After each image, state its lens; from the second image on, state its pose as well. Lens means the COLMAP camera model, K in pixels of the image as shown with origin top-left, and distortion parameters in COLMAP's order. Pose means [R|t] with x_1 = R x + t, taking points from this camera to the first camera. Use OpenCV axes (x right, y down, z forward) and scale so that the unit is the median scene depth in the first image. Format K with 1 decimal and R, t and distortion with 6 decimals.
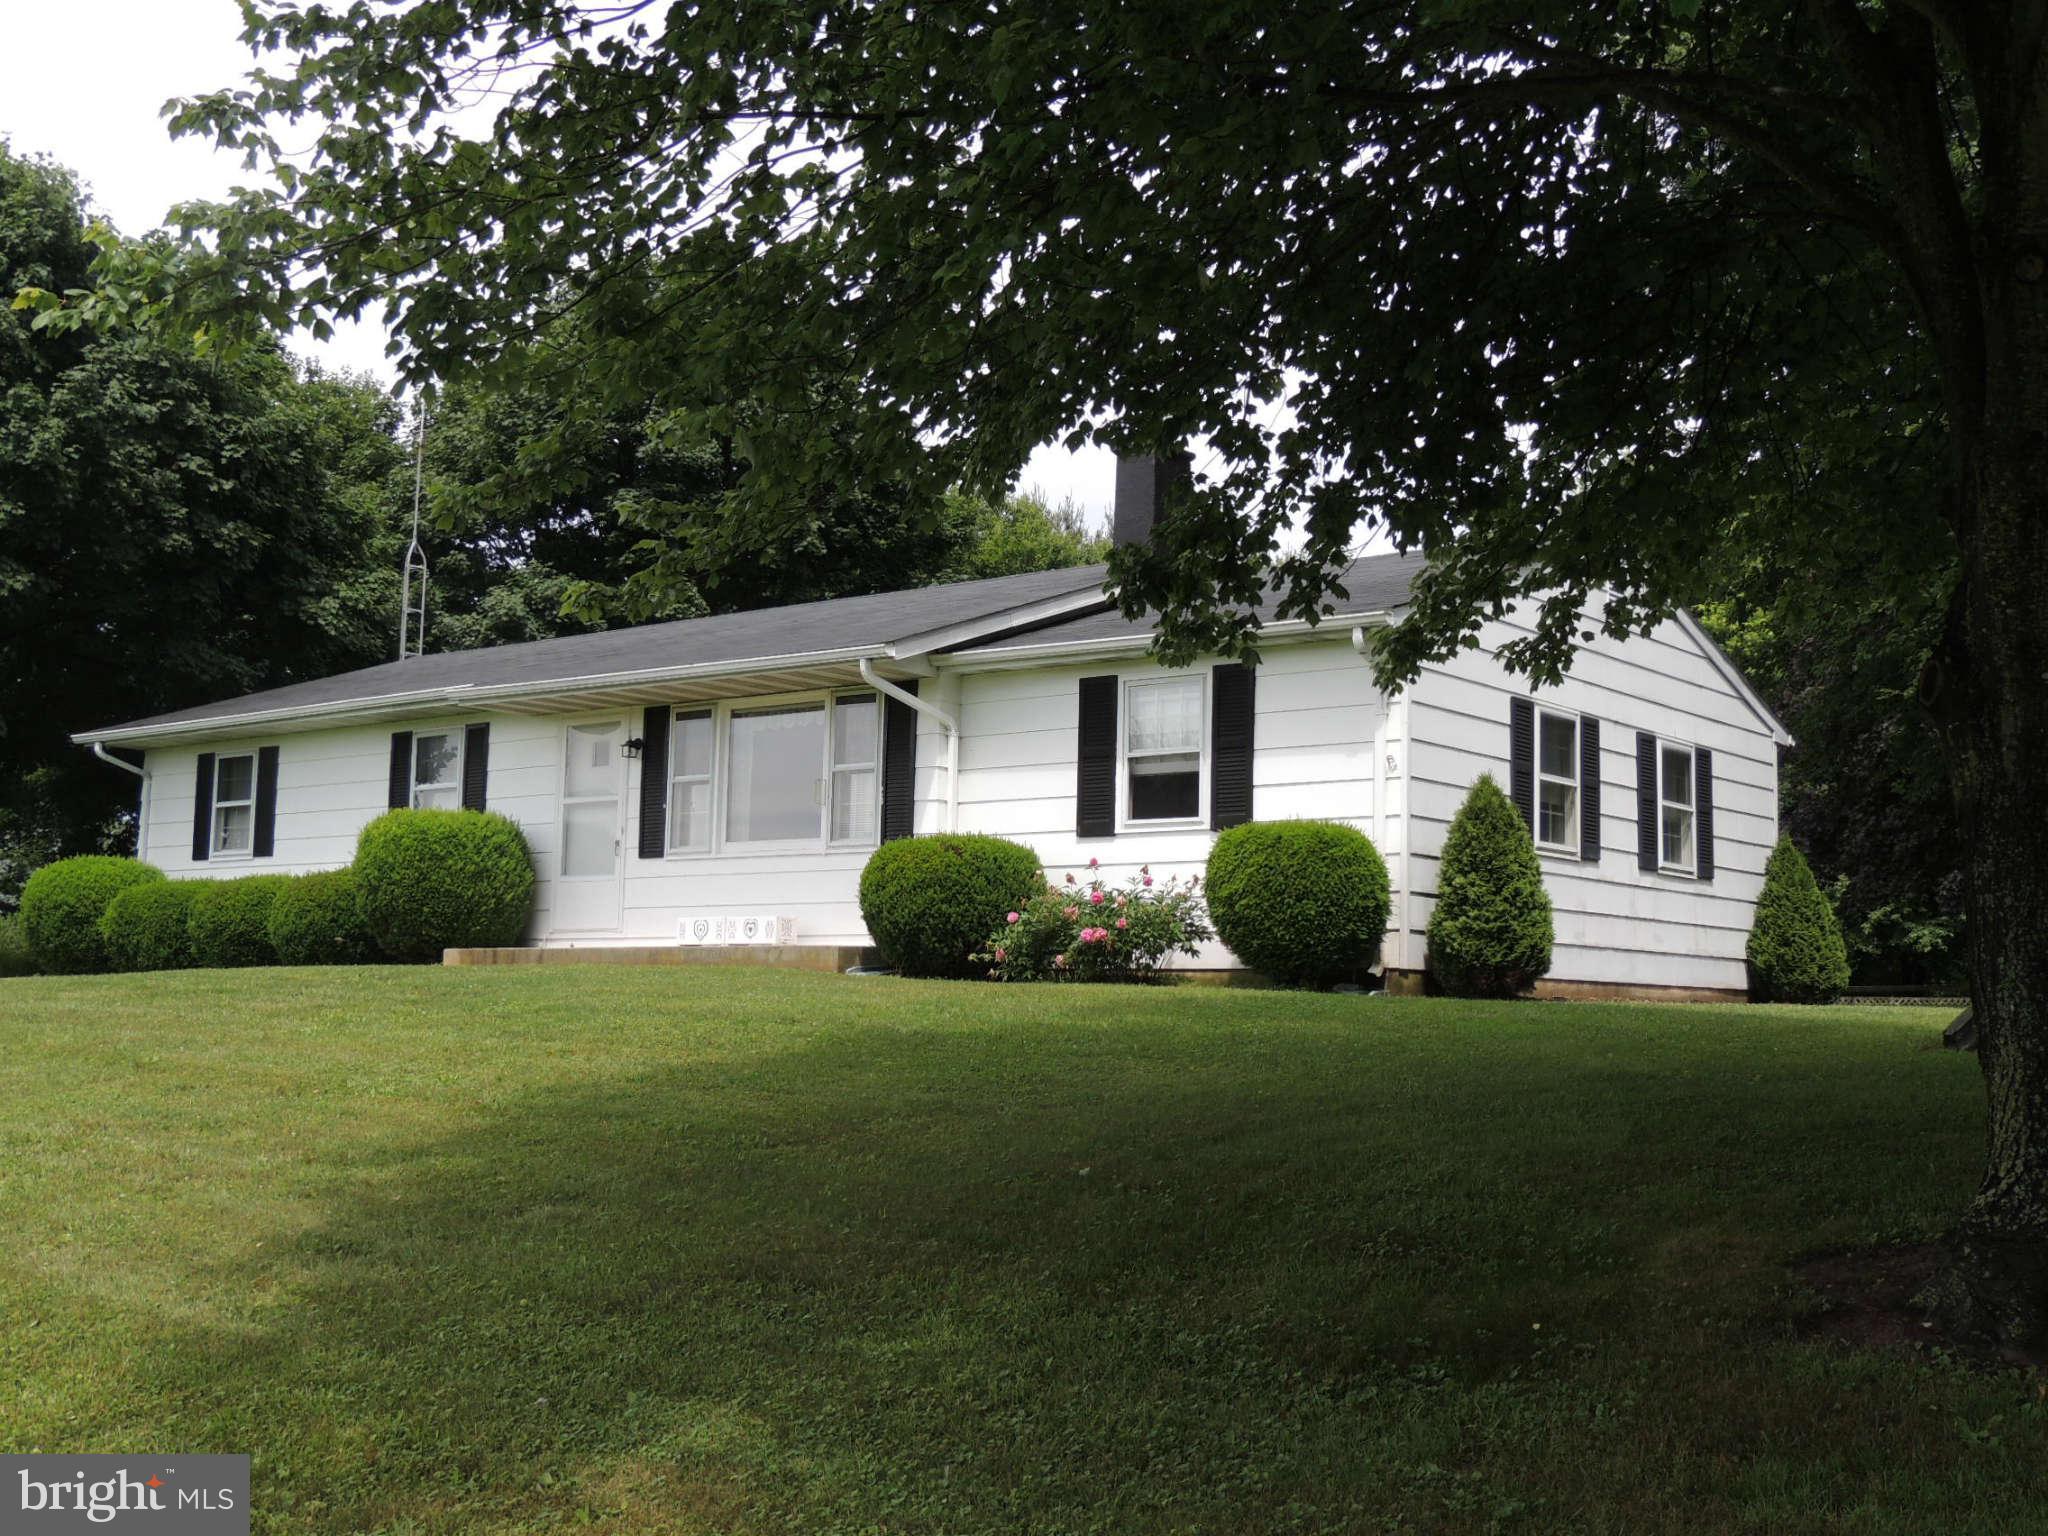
lens RADIAL K [[2510.5, 0, 1024.0], [0, 2510.5, 768.0], [0, 0, 1]] dist [-0.095868, 0.019293]
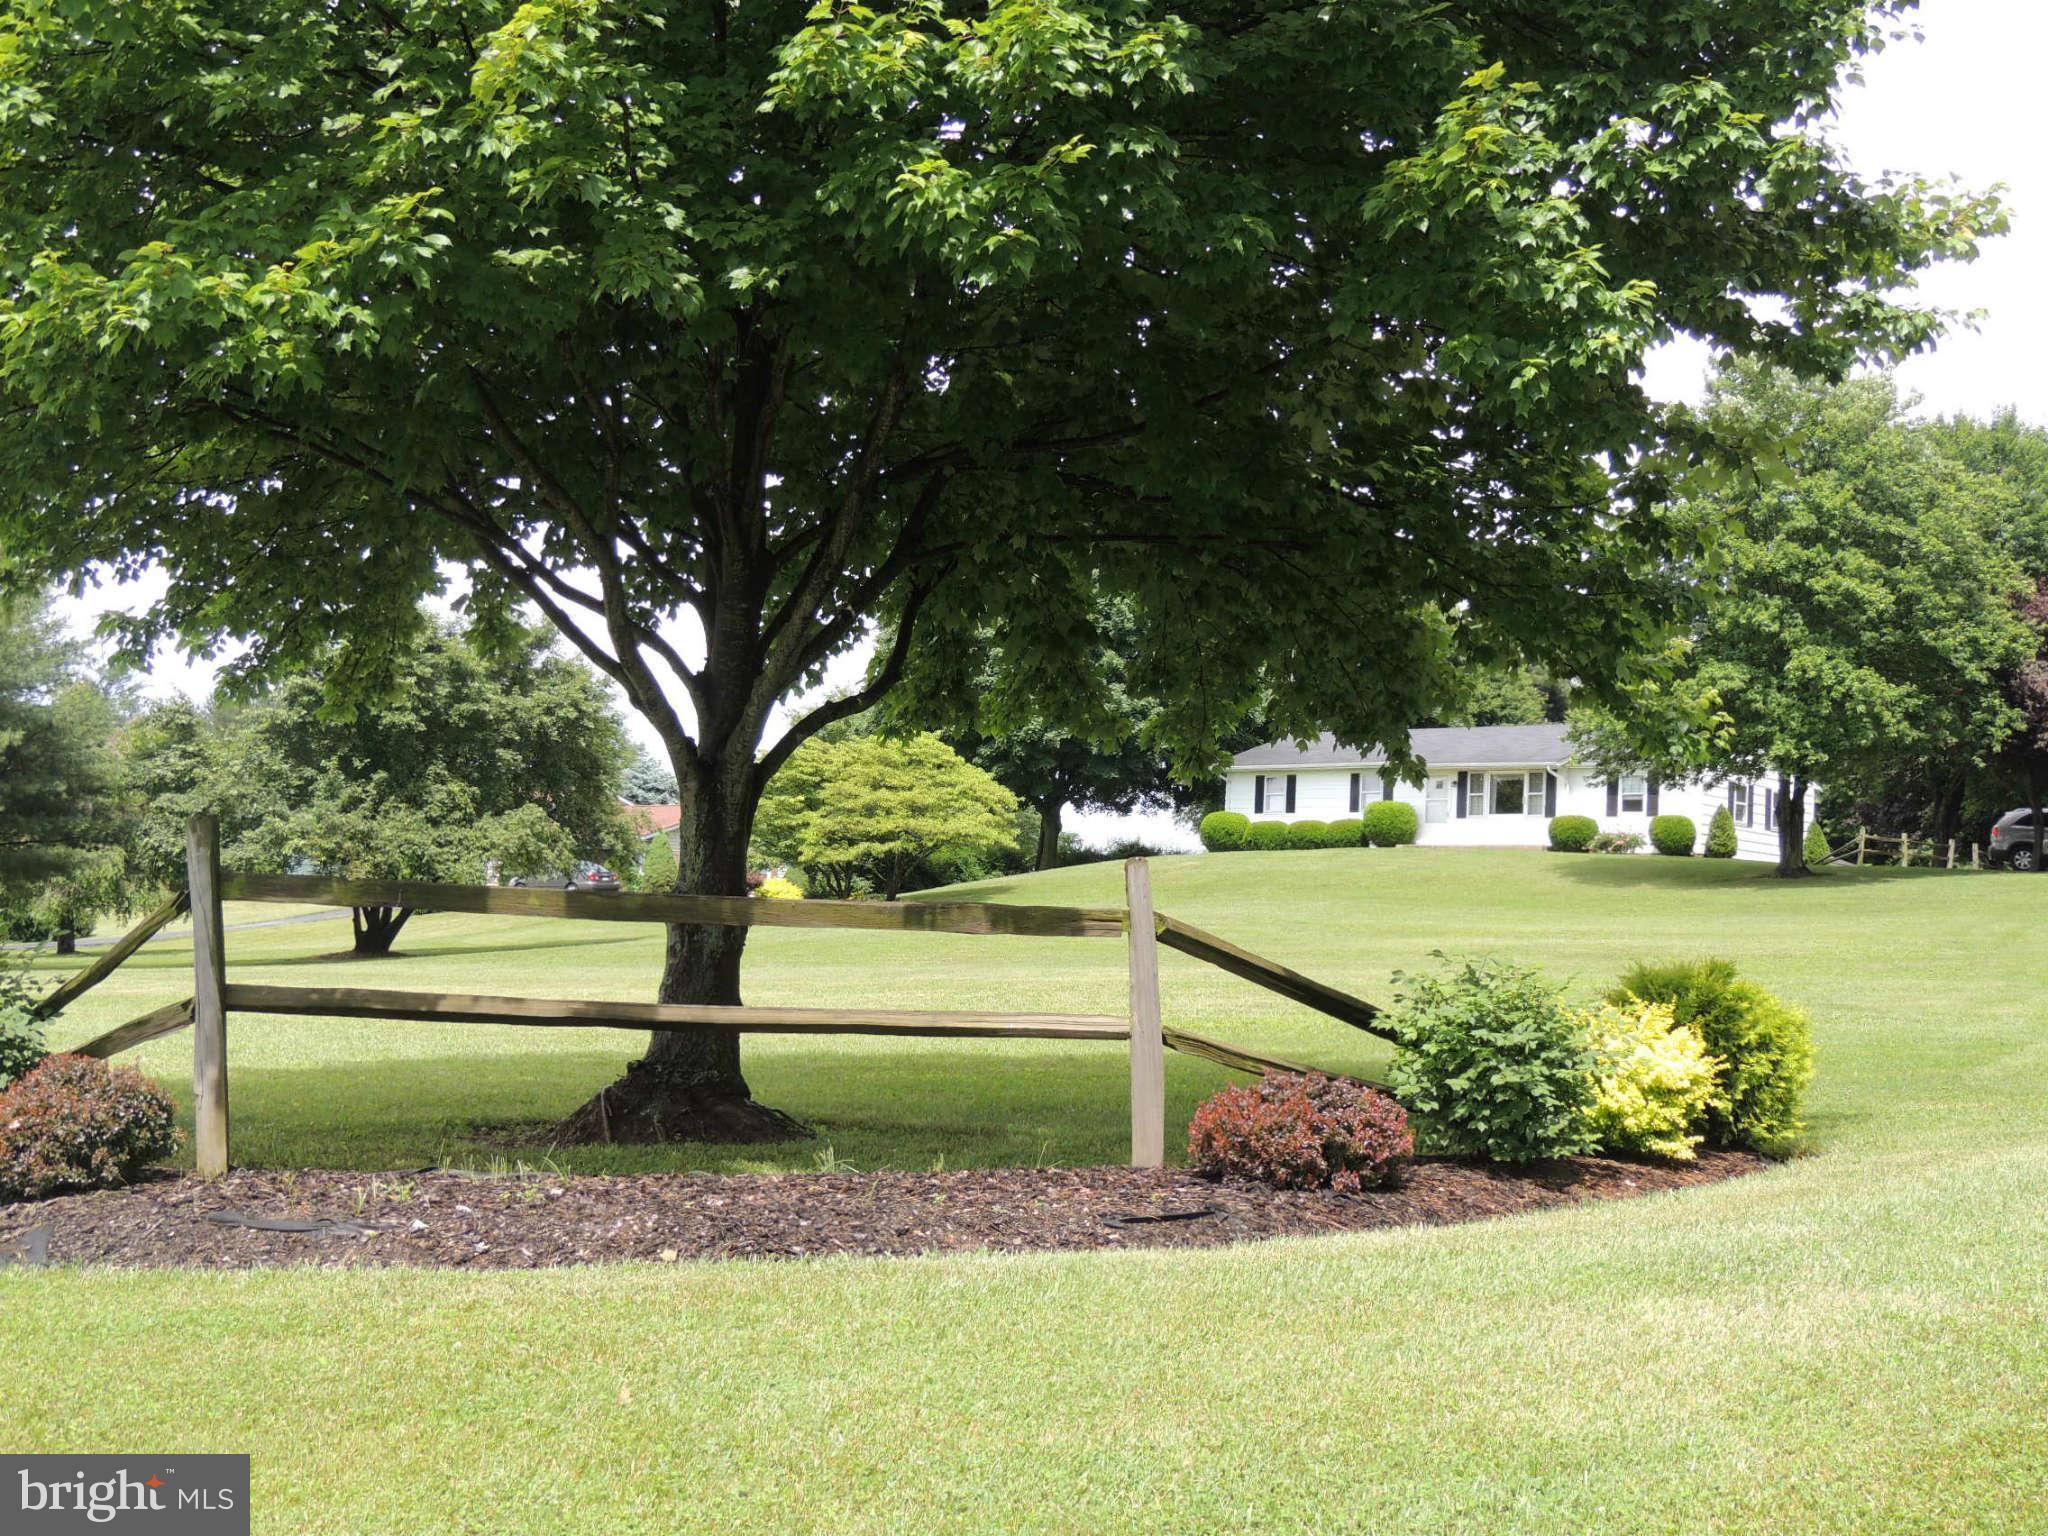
lens RADIAL K [[2510.5, 0, 1024.0], [0, 2510.5, 768.0], [0, 0, 1]] dist [-0.095868, 0.019293]
pose [[0.997092, 0.022448, -0.072831, -0.564166], [-0.020725, 0.999489, 0.024325, -0.114015], [0.073339, -0.022745, 0.997048, -2.690261]]
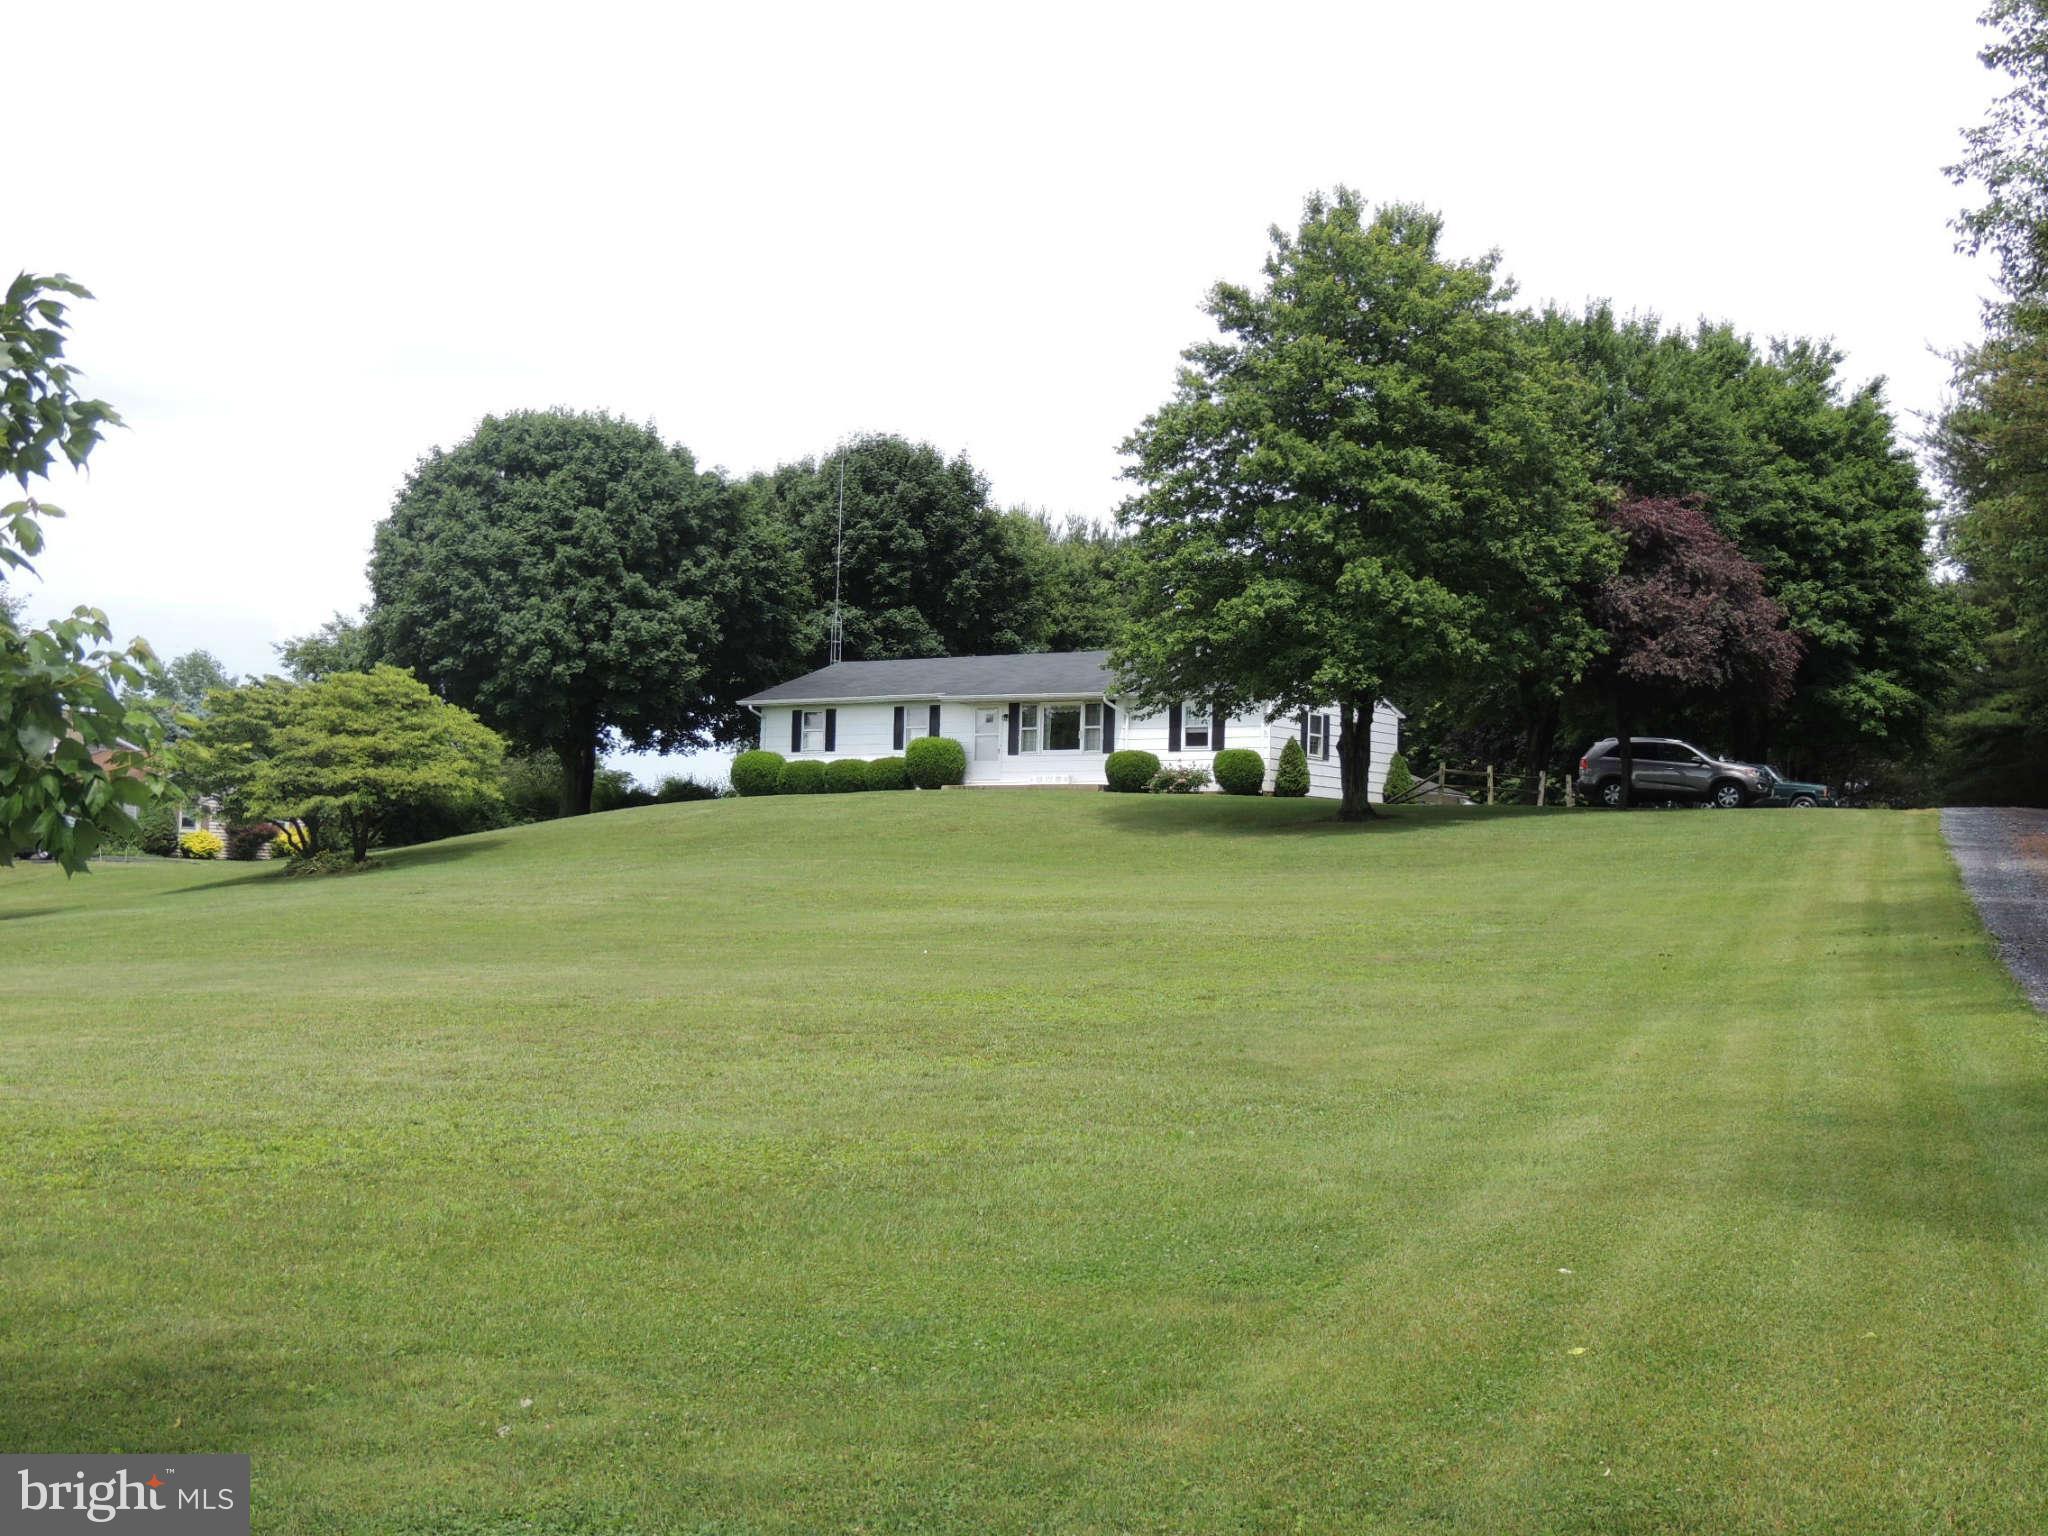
lens RADIAL K [[2470.5, 0, 1024.0], [0, 2470.5, 768.0], [0, 0, 1]] dist [-0.370240, 2.286808]
pose [[0.998181, 0.007931, 0.059771, -0.362477], [-0.011140, 0.998504, 0.053532, -0.121749], [-0.059257, -0.054101, 0.996776, -2.207899]]
